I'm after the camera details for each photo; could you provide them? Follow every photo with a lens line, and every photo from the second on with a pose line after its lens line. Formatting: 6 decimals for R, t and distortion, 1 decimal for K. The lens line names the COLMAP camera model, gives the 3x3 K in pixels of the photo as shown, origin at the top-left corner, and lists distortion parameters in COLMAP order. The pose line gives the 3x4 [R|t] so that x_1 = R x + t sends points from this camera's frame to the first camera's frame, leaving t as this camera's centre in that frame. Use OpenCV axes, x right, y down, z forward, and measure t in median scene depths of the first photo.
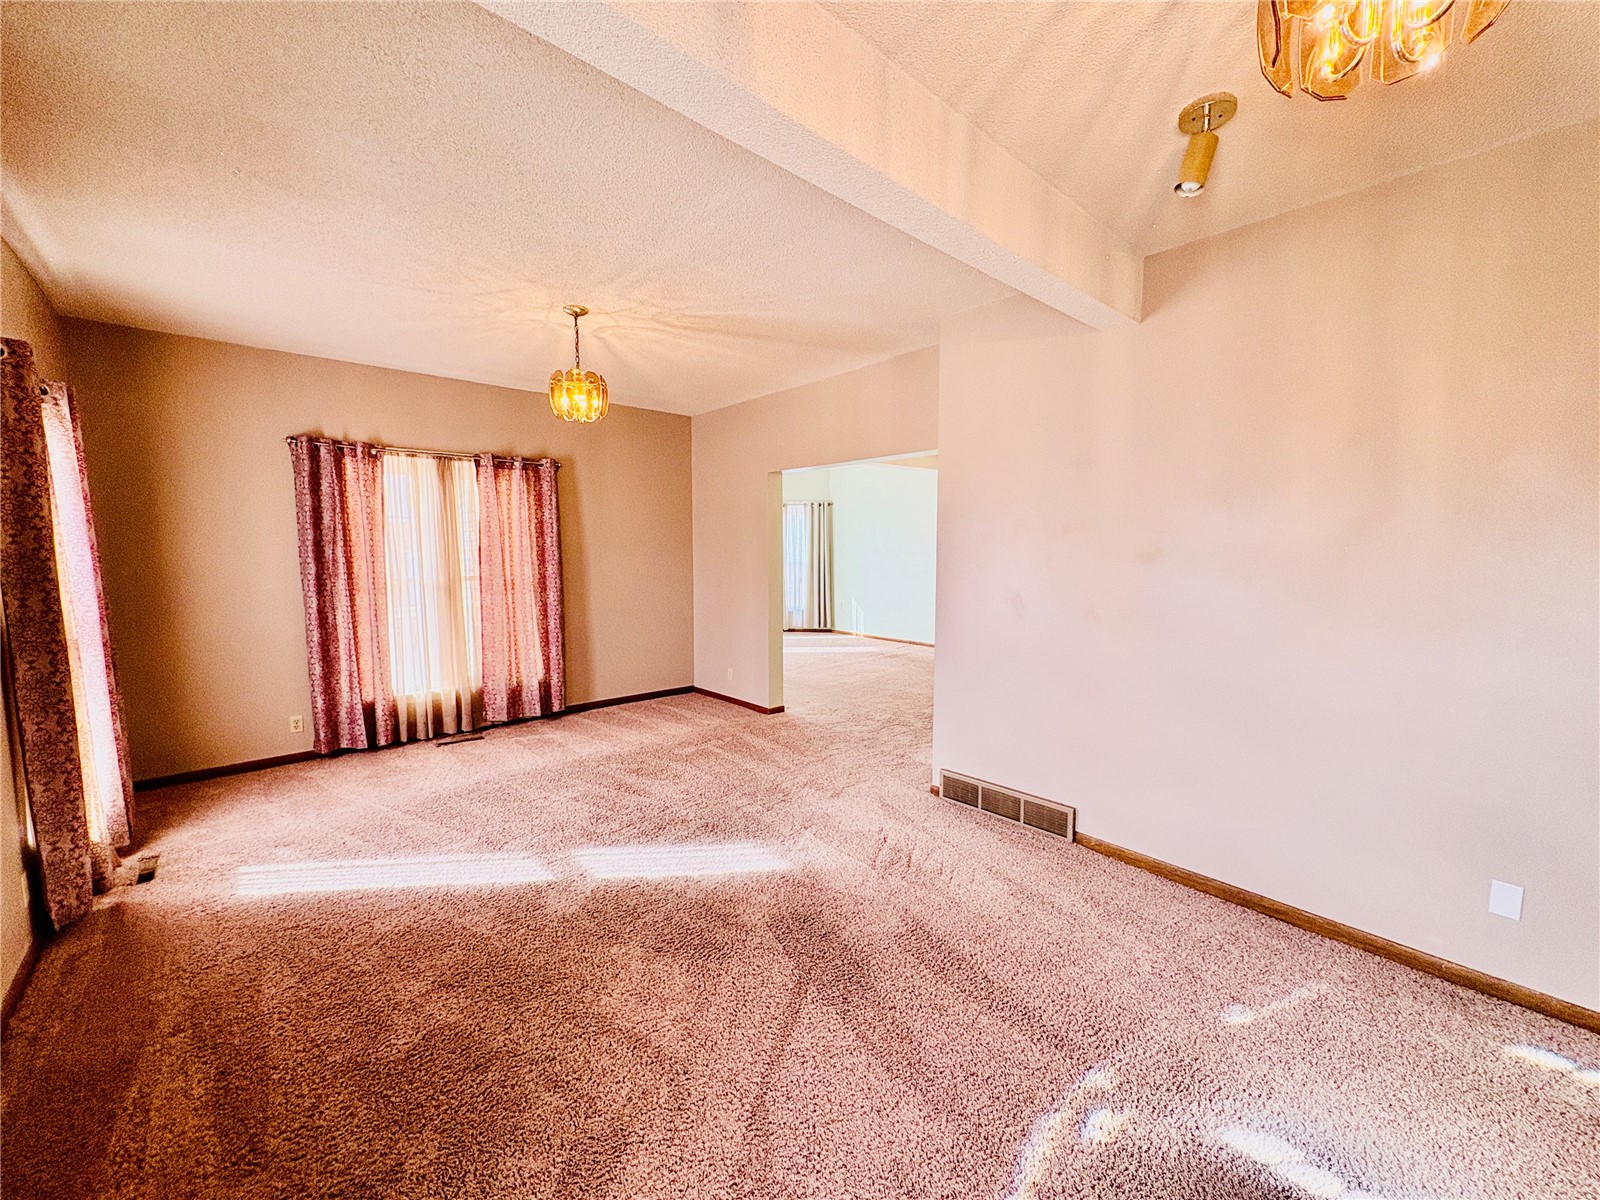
lens RADIAL K [[633.9, 0, 796.6], [0, 633.9, 600.0], [0, 0, 1]] dist [-0.004314, 0.001485]
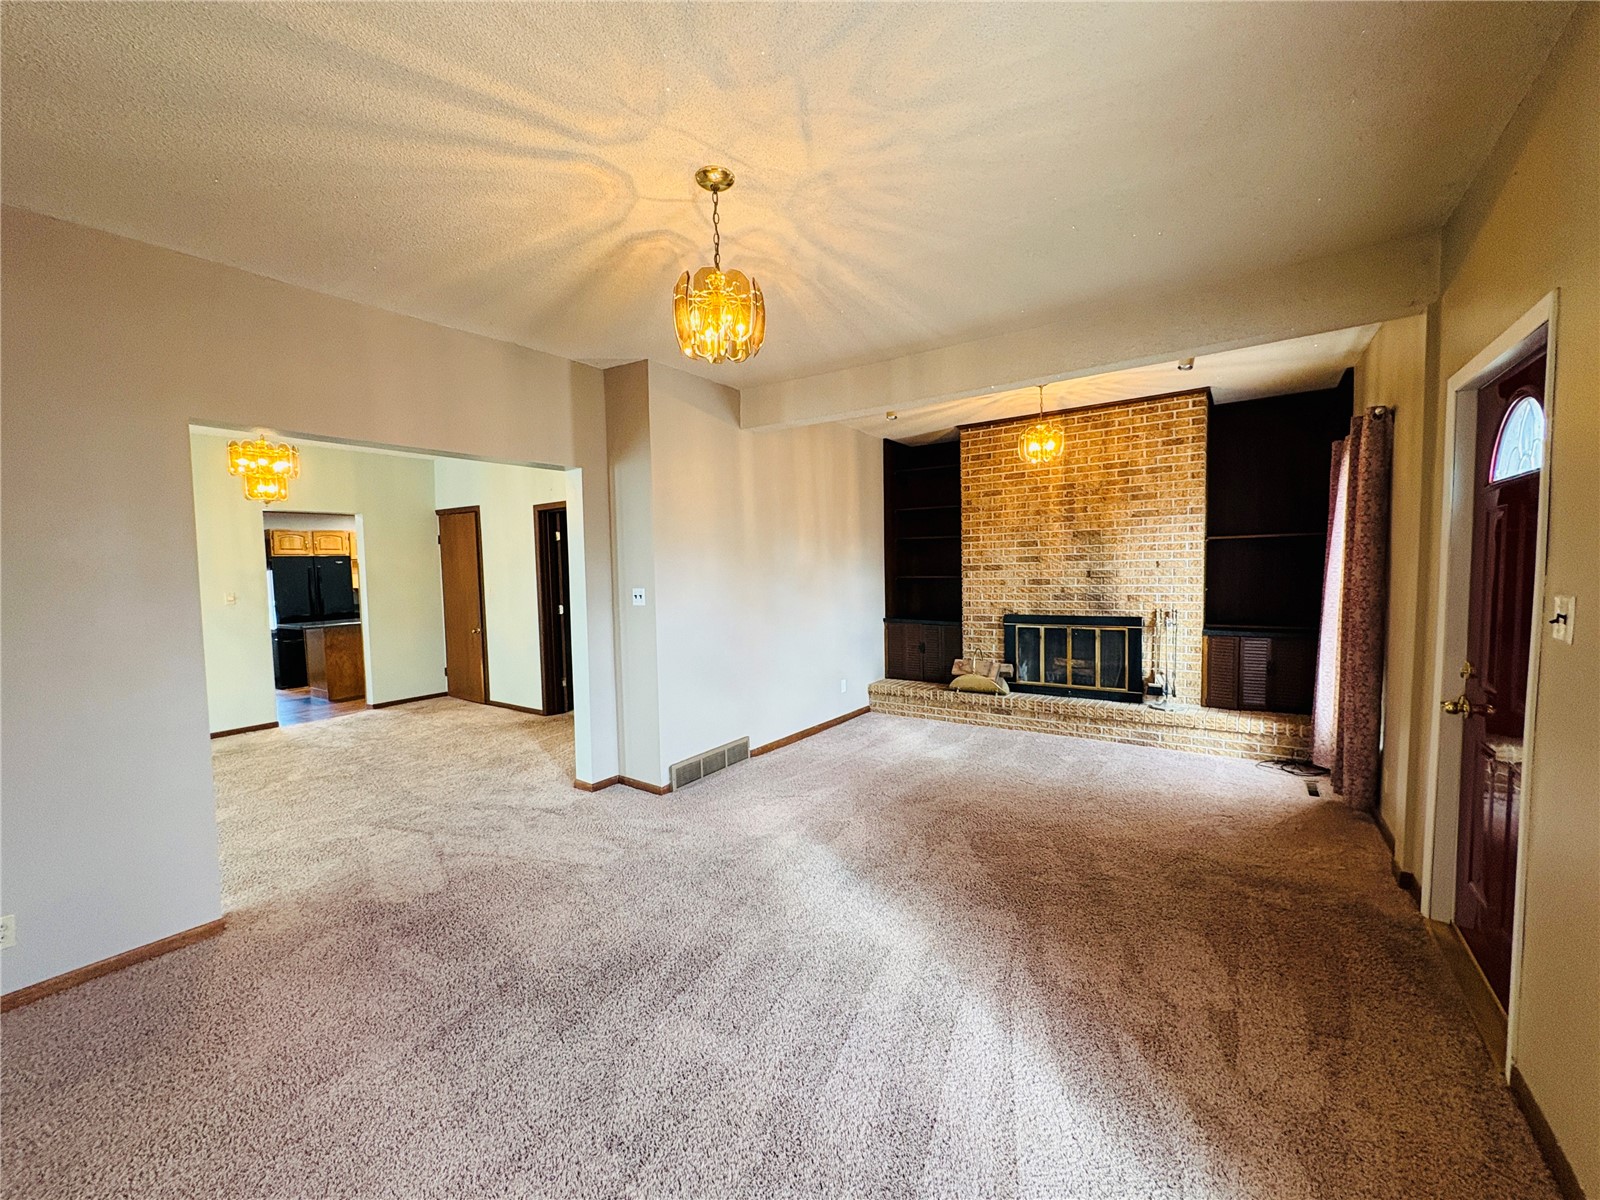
lens RADIAL K [[633.9, 0, 797.2], [0, 633.9, 606.1], [0, 0, 1]] dist [-0.004314, 0.001485]
pose [[-0.222995, -0.054200, 0.973312, -0.928199], [0.110260, 0.990643, 0.080427, -0.078853], [-0.968564, 0.125252, -0.214932, 1.036245]]
